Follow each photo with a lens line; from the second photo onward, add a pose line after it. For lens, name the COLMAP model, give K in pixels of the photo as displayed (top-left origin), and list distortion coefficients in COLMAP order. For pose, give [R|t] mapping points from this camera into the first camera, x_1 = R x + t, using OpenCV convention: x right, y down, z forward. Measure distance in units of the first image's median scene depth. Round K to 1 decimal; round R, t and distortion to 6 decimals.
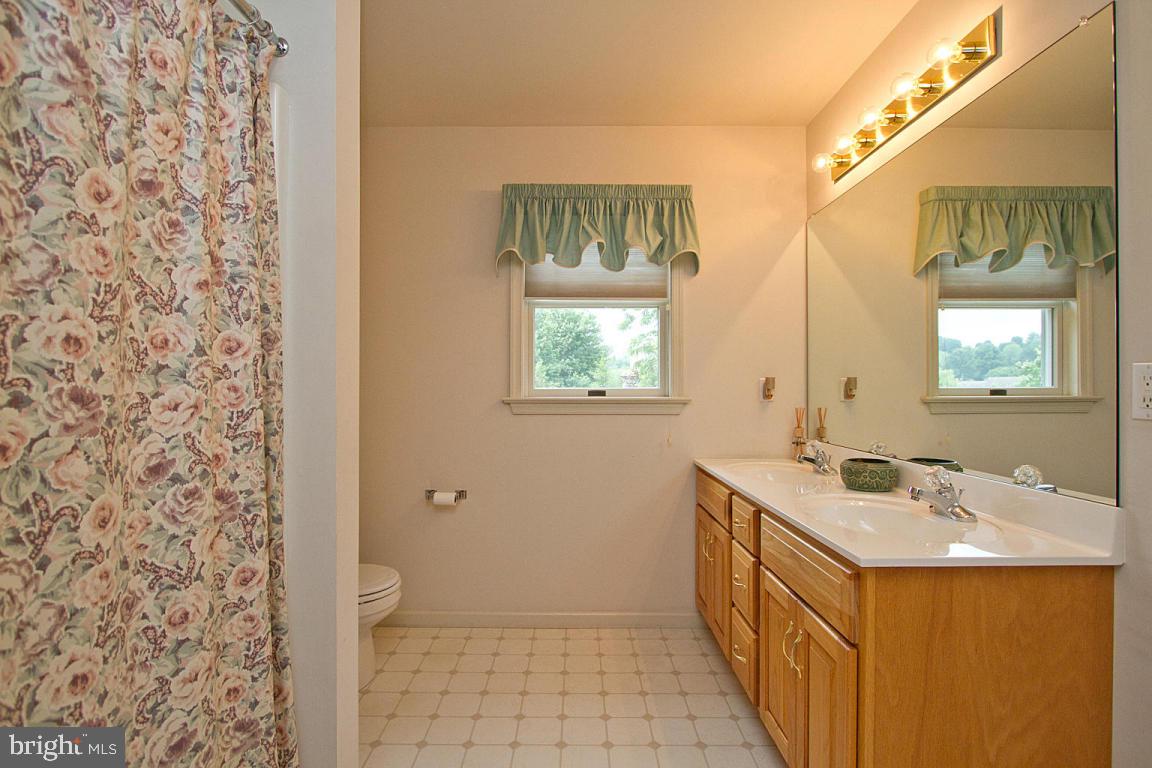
lens RADIAL K [[548.4, 0, 579.3], [0, 548.4, 388.5], [0, 0, 1]] dist [-0.015765, 0.000816]
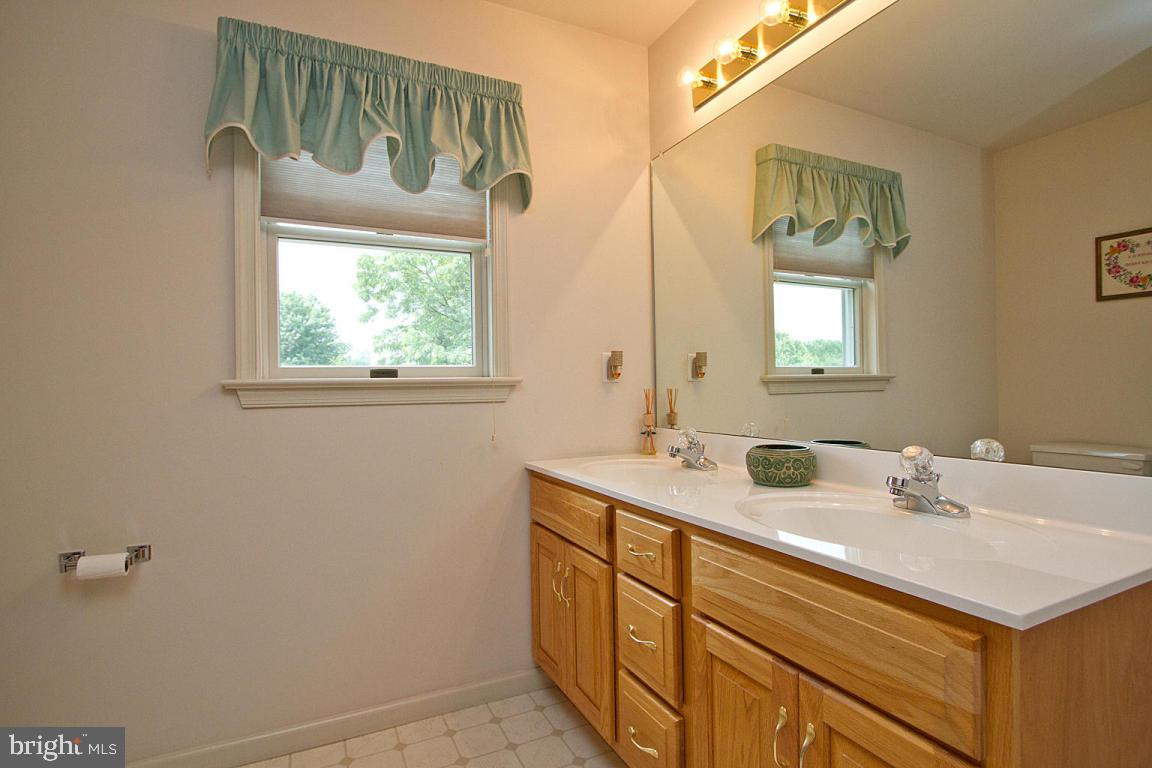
lens RADIAL K [[557.3, 0, 571.4], [0, 557.3, 389.2], [0, 0, 1]] dist [-0.017015, 0.000352]
pose [[0.904440, -0.014158, 0.426366, -0.055818], [0.016125, 0.999869, -0.001004, 0.035616], [-0.426296, 0.007783, 0.904550, 0.314758]]
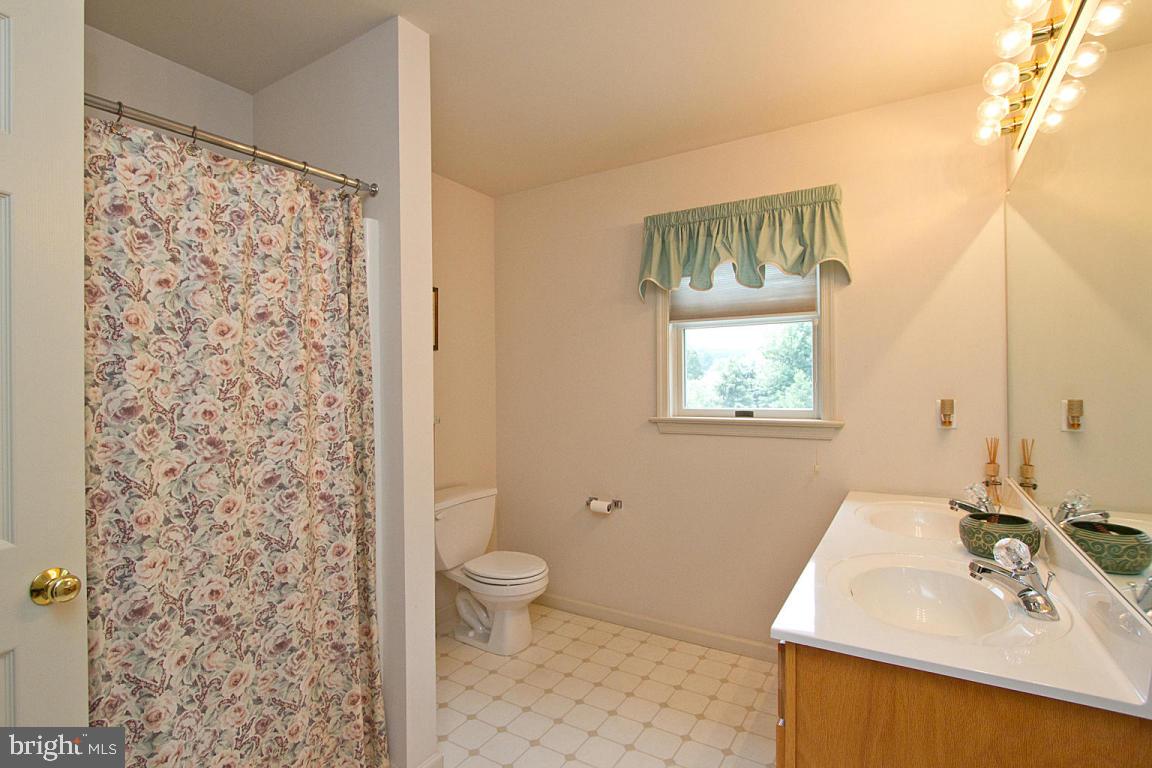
lens RADIAL K [[556.4, 0, 577.2], [0, 556.4, 388.0], [0, 0, 1]] dist [-0.015300, 0.000058]
pose [[0.851584, -0.005014, -0.524194, 0.324837], [0.008155, 0.999960, 0.003682, -0.047438], [0.524154, -0.007410, 0.851591, 0.008353]]
